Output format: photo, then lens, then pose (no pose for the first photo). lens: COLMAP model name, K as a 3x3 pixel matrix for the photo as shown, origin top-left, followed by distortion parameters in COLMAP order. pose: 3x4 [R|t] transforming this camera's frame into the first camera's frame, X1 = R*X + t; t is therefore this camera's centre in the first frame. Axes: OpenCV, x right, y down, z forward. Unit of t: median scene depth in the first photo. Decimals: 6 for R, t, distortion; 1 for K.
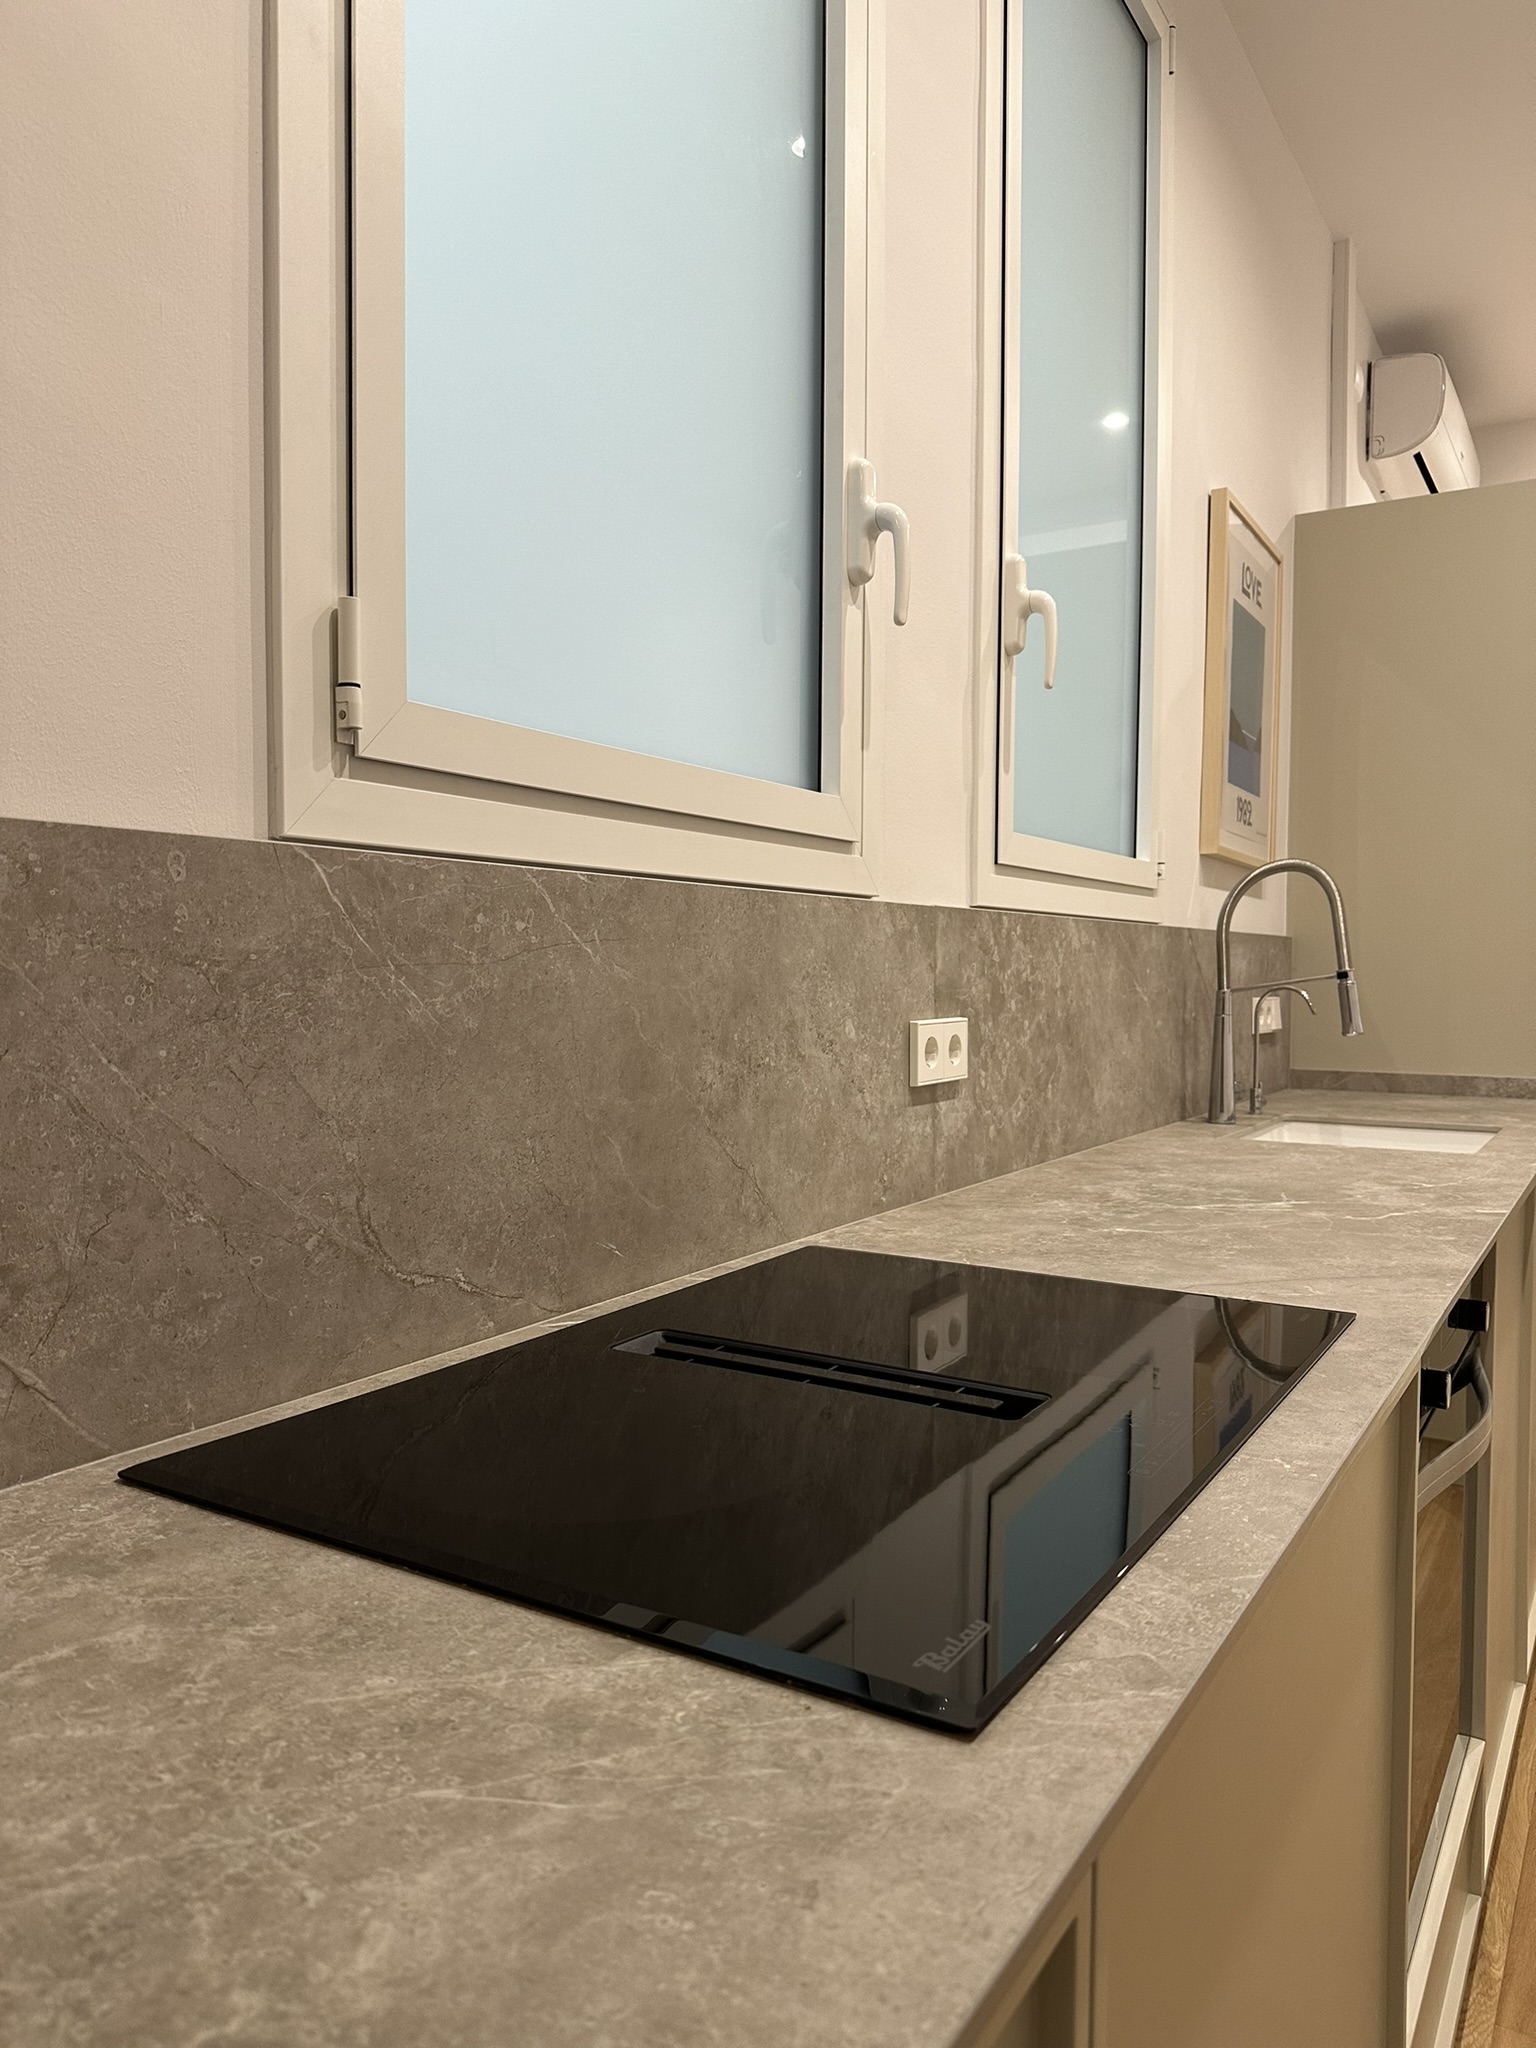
lens RADIAL K [[1443.4, 0, 773.3], [0, 1443.4, 1016.0], [0, 0, 1]] dist [0.089109, -0.085689]
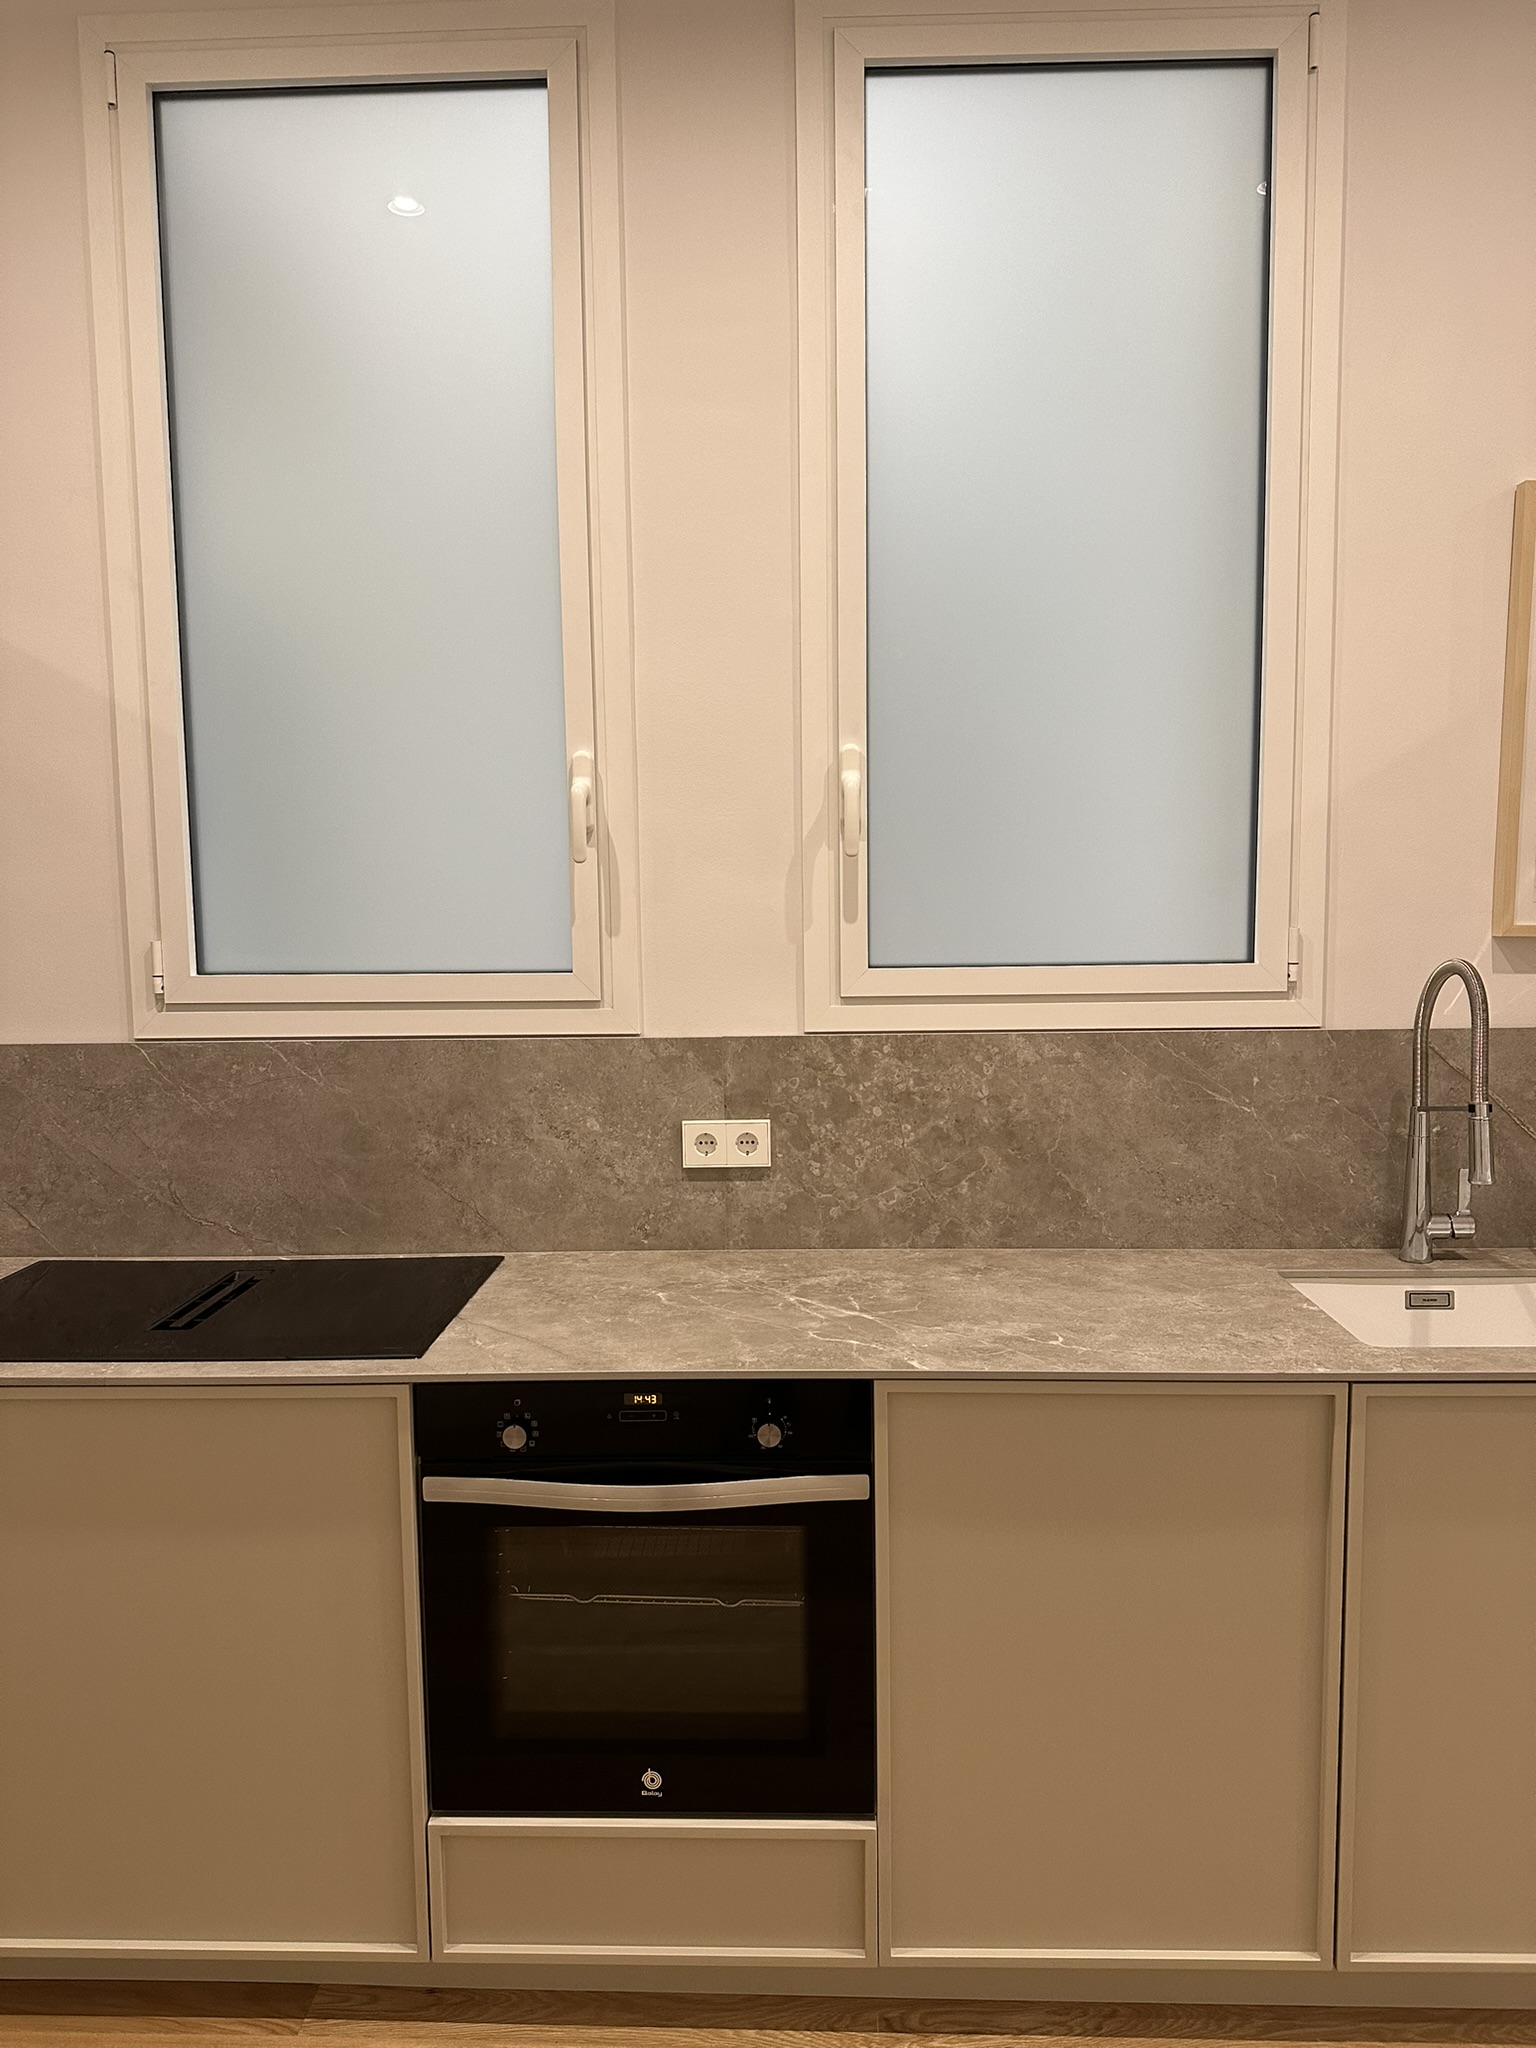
lens RADIAL K [[1443.4, 0, 760.6], [0, 1443.4, 1025.1], [0, 0, 1]] dist [0.089109, -0.085689]
pose [[0.494300, 0.069857, -0.866480, 1.465124], [-0.012605, 0.997237, 0.073208, -0.210561], [0.869200, -0.025265, 0.493815, 0.415584]]
